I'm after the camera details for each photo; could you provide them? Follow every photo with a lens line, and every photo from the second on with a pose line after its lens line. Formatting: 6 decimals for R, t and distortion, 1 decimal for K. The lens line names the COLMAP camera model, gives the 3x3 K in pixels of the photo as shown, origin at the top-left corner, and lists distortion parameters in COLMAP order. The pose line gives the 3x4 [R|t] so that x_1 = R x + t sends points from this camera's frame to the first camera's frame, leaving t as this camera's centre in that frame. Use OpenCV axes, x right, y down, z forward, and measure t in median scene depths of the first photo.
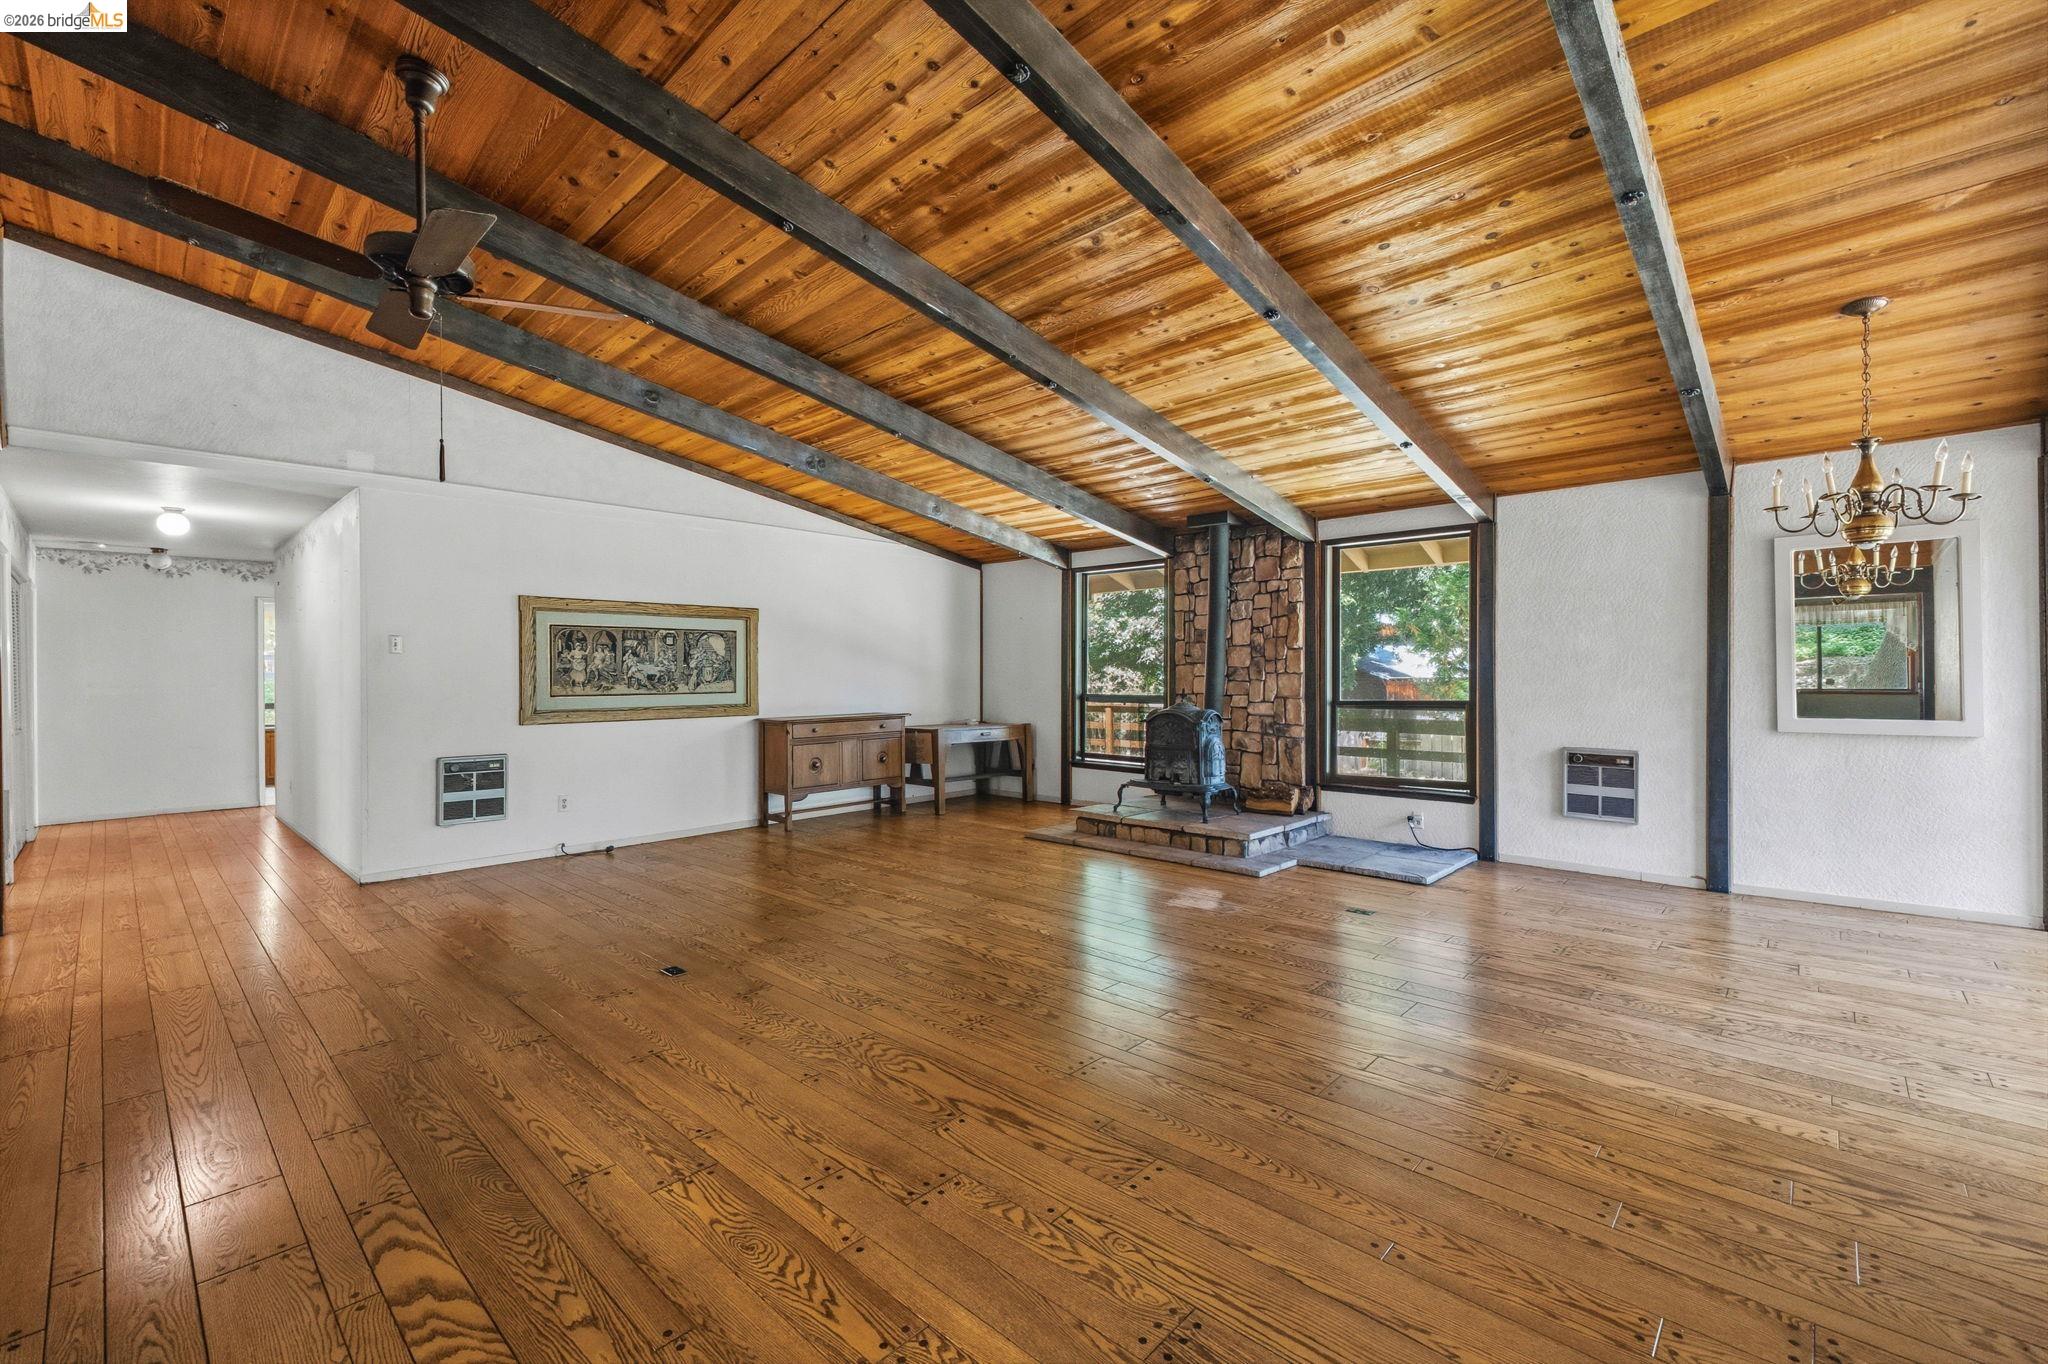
lens RADIAL K [[862.1, 0, 1029.3], [0, 862.1, 678.2], [0, 0, 1]] dist [0.001165, -0.000656]
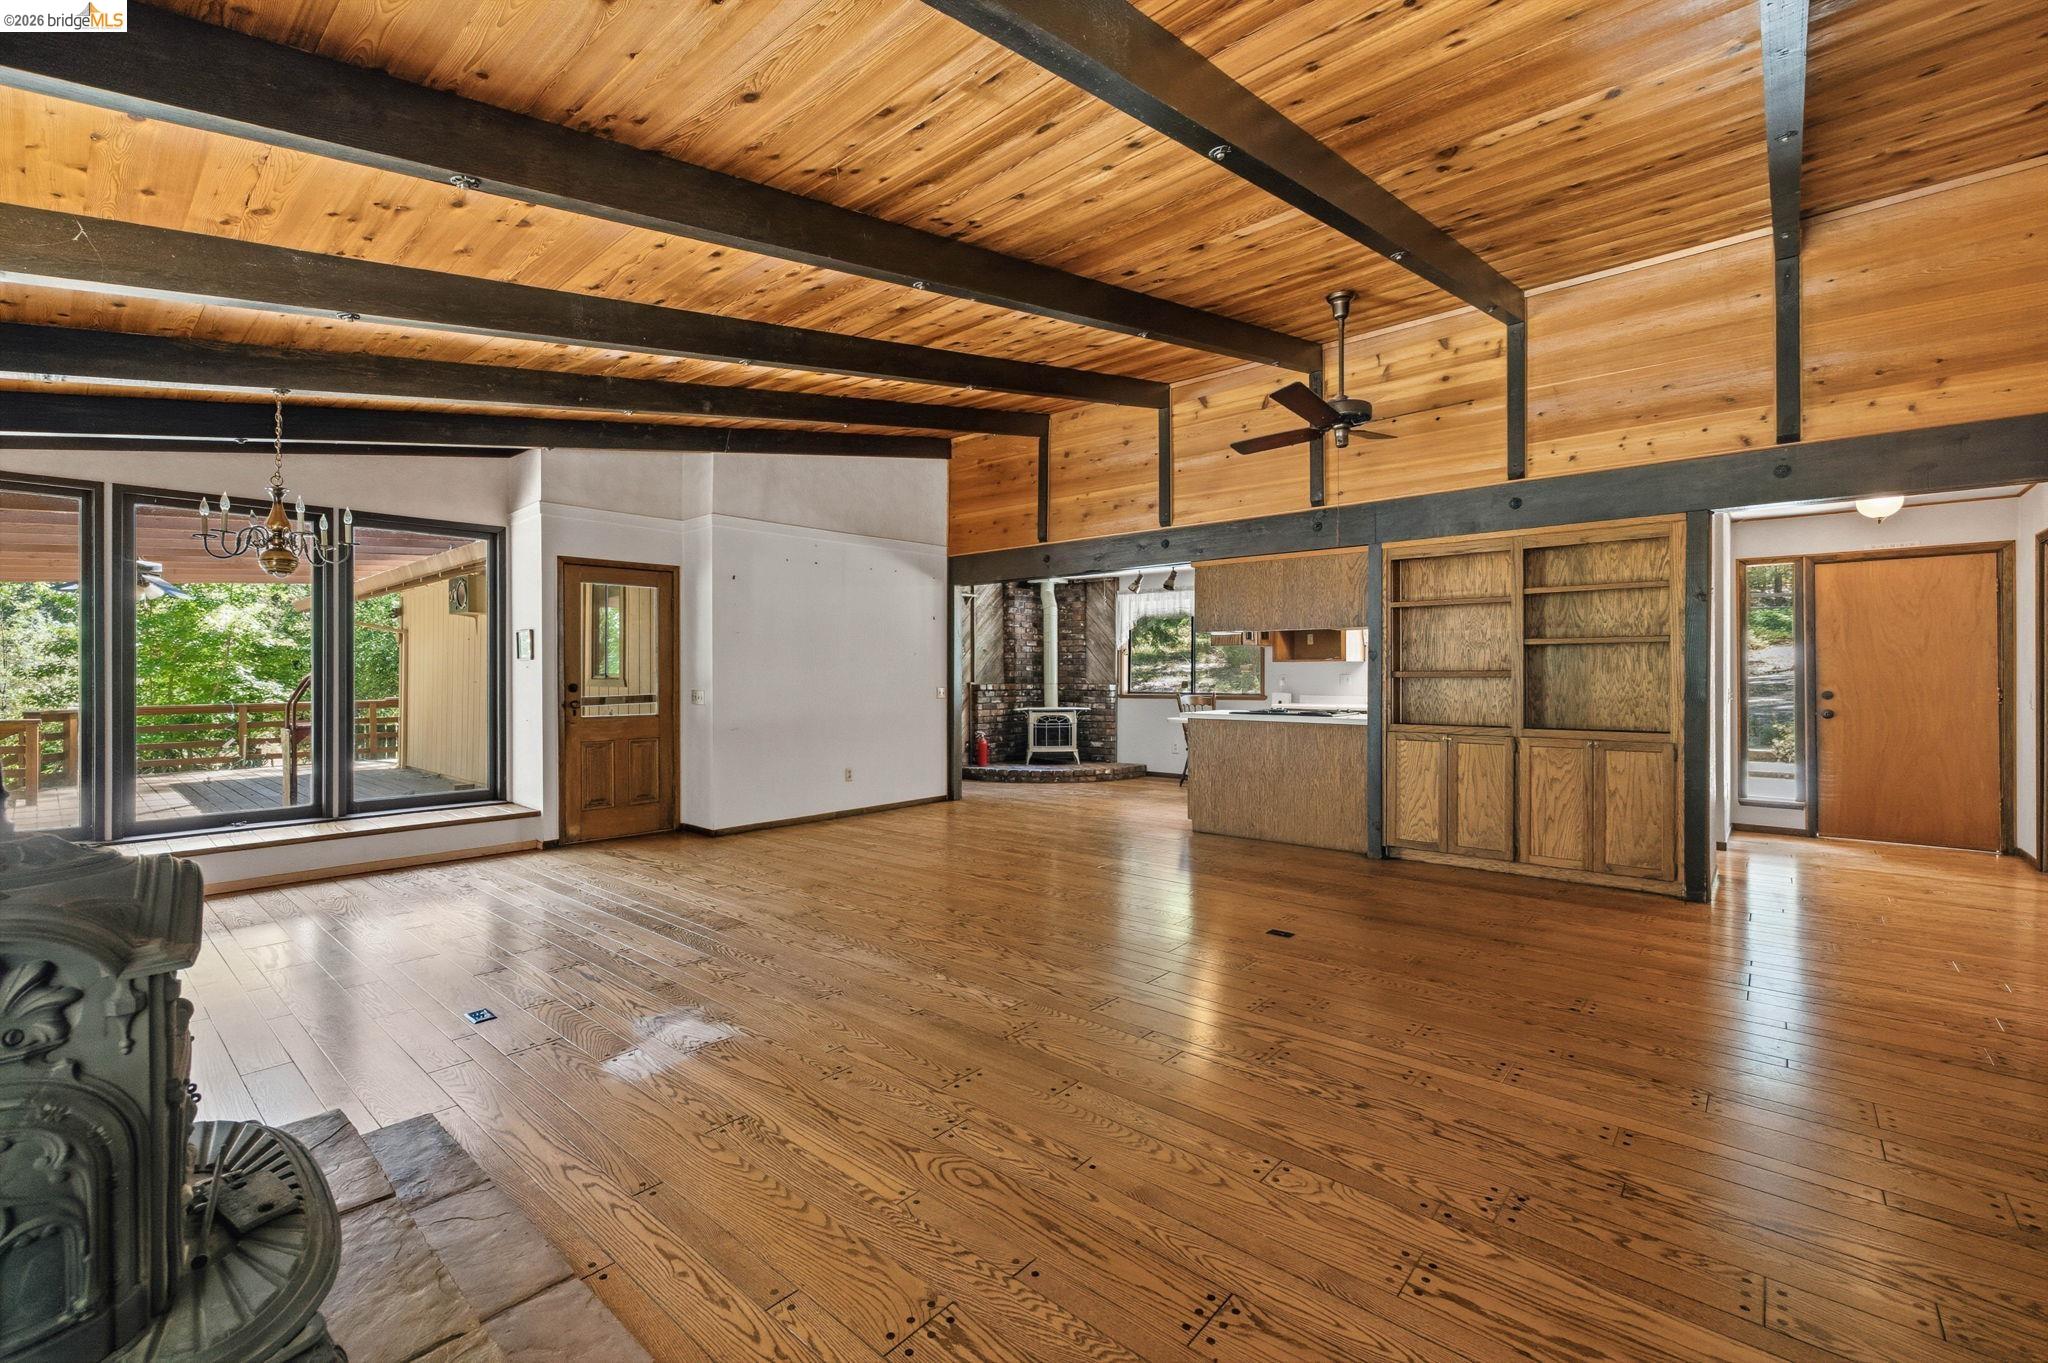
lens RADIAL K [[862.1, 0, 1026.6], [0, 862.1, 671.2], [0, 0, 1]] dist [0.001165, -0.000656]
pose [[-0.999335, 0.011130, -0.034724, -0.037863], [0.010995, 0.999931, 0.004077, -0.009050], [0.034767, 0.003693, -0.999389, 1.738368]]
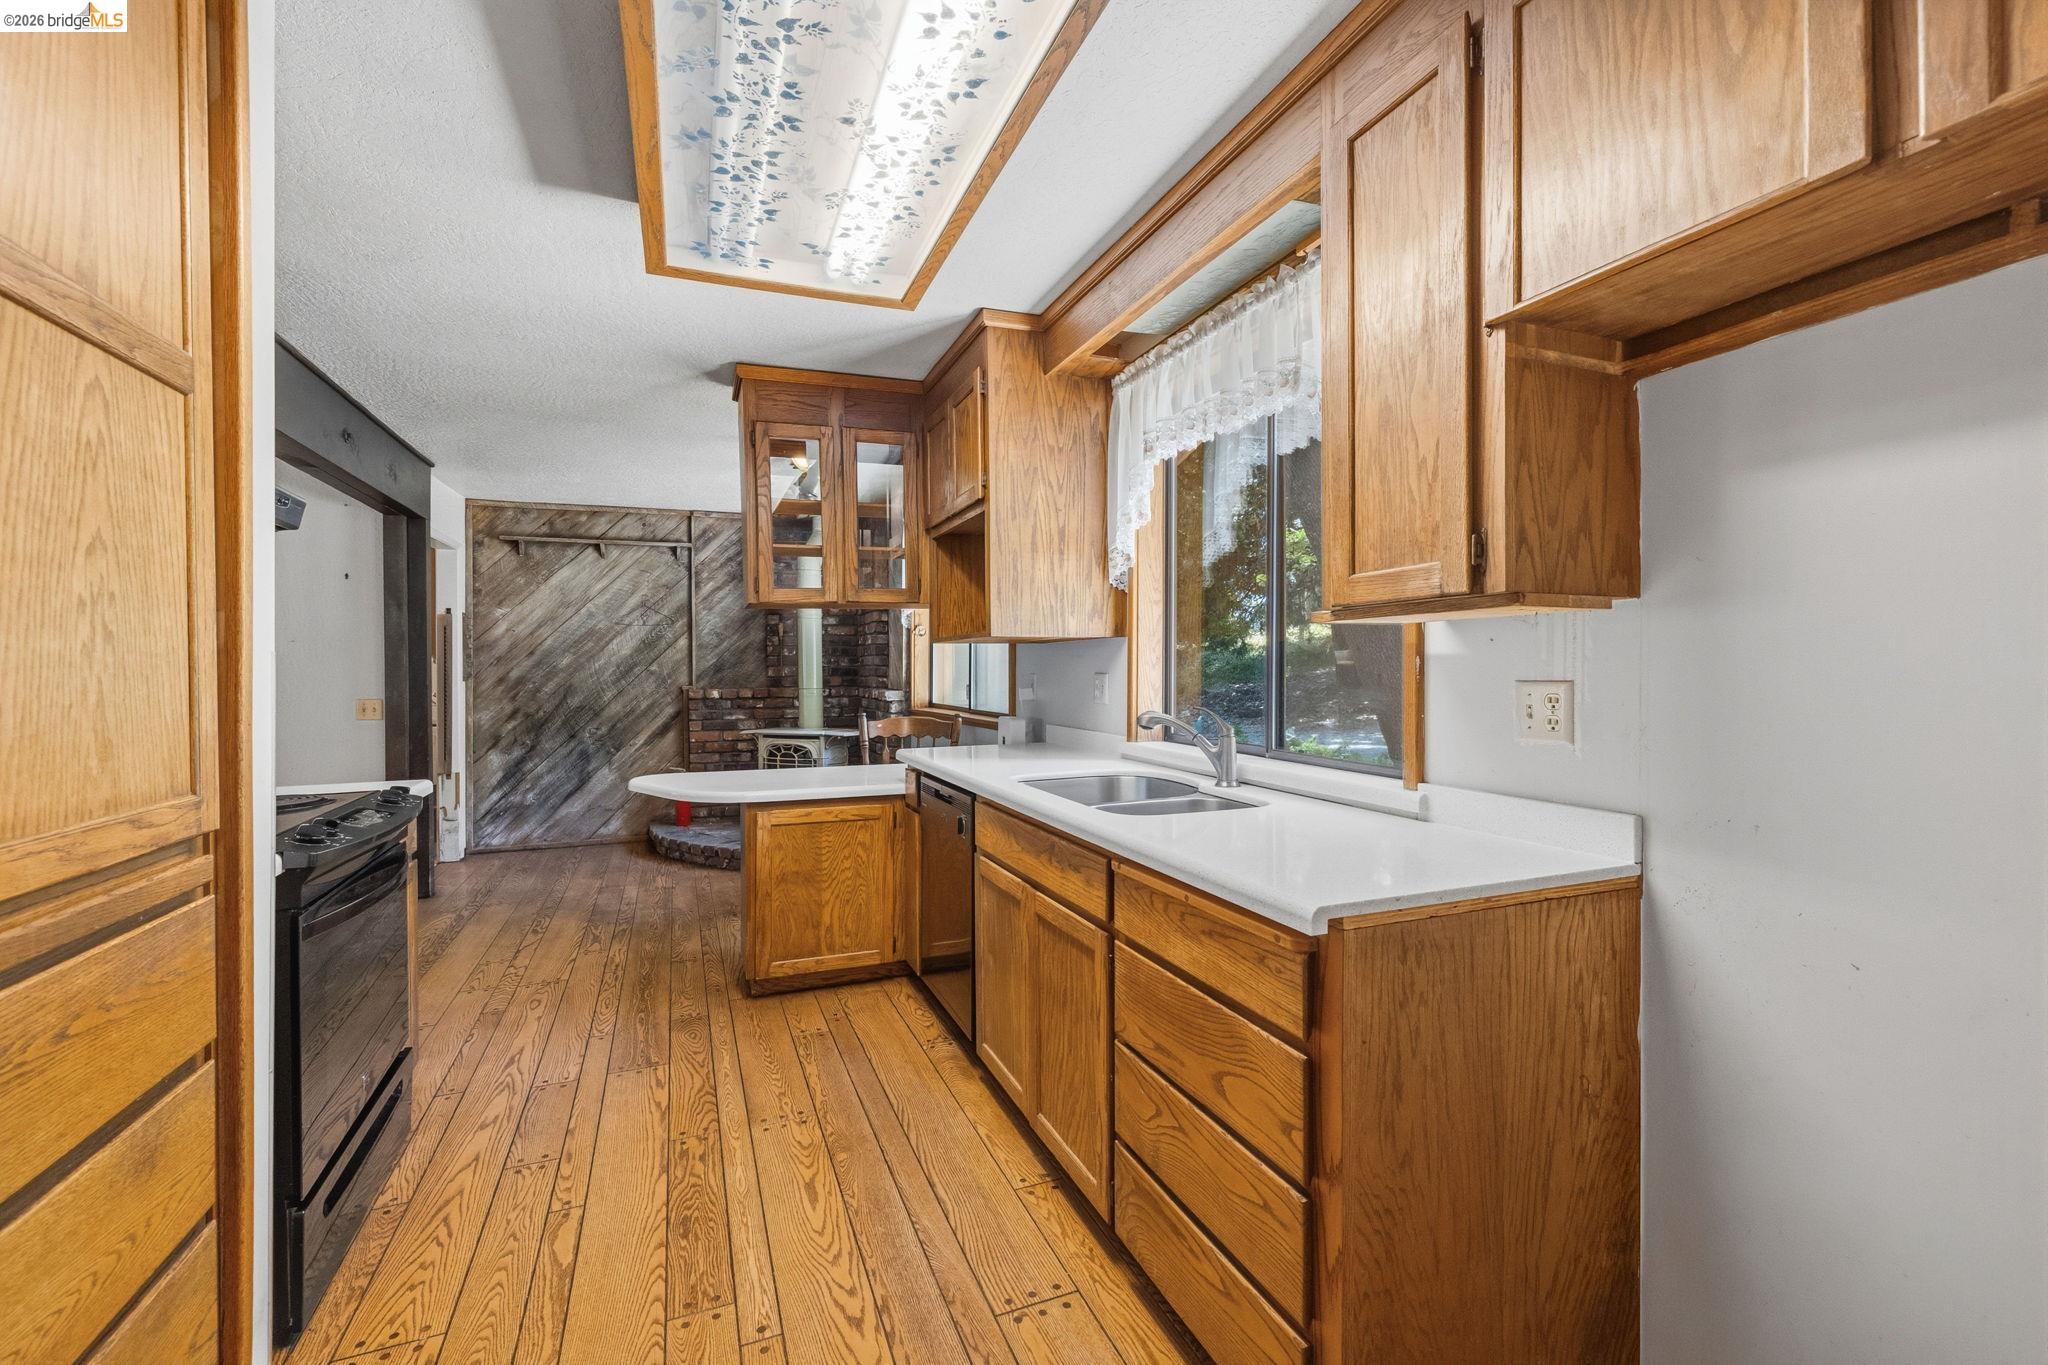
lens RADIAL K [[862.1, 0, 1021.1], [0, 862.1, 669.0], [0, 0, 1]] dist [0.001165, -0.000656]
pose [[-0.903303, 0.018912, 0.428585, -1.084095], [0.023124, 0.999722, 0.004624, 0.005871], [-0.428379, 0.014087, -0.903489, 0.472718]]
